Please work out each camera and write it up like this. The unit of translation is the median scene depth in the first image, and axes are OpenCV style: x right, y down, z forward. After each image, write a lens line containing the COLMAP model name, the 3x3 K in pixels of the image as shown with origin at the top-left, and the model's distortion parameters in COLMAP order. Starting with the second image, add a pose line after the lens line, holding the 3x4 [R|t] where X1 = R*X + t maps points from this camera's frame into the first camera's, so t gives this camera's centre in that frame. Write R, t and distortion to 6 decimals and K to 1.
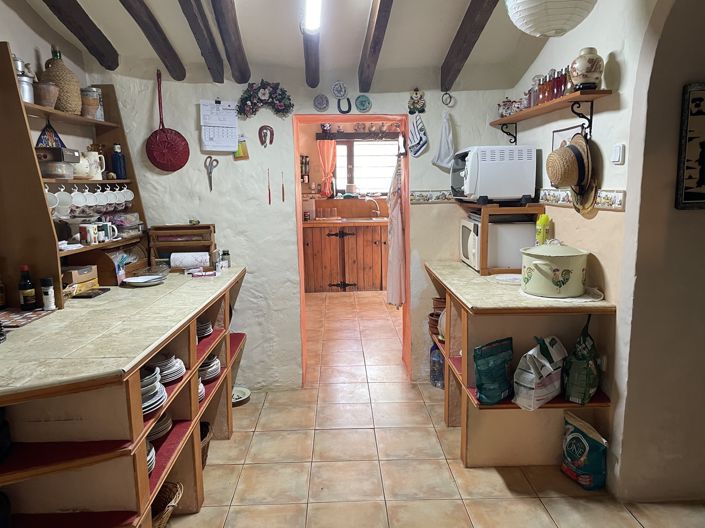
lens RADIAL K [[527.9, 0, 352.5], [0, 527.9, 264.0], [0, 0, 1]] dist [0.244792, -0.000685]
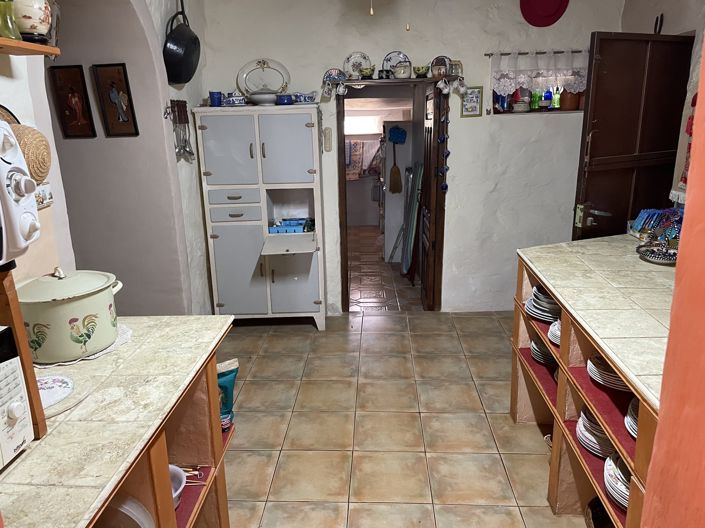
lens RADIAL K [[552.1, 0, 352.5], [0, 552.1, 264.0], [0, 0, 1]] dist [0.104141, -0.002962]
pose [[-0.995965, 0.032621, 0.083607, -0.048594], [0.064846, 0.905604, 0.419138, -0.402580], [-0.062042, 0.422868, -0.904065, 2.053270]]
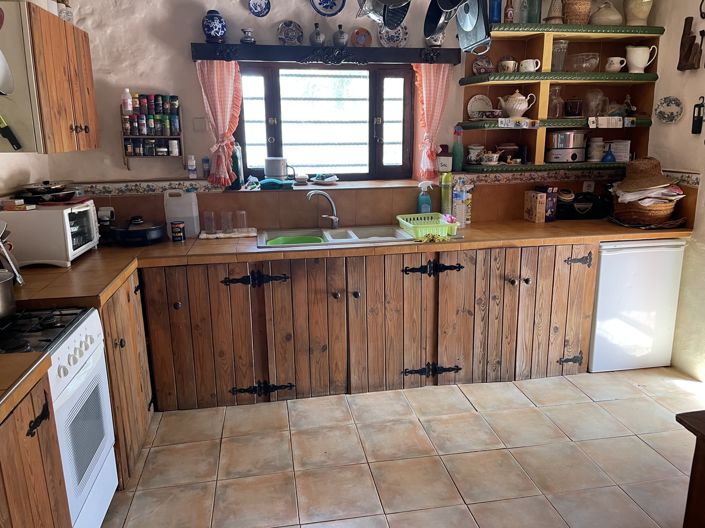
lens RADIAL K [[552.1, 0, 352.5], [0, 552.1, 264.0], [0, 0, 1]] dist [0.104141, -0.002962]
pose [[0.991599, -0.026431, 0.126619, -0.000198], [0.017048, 0.997066, 0.074623, -0.093460], [-0.128220, -0.071837, 0.989141, 0.499306]]
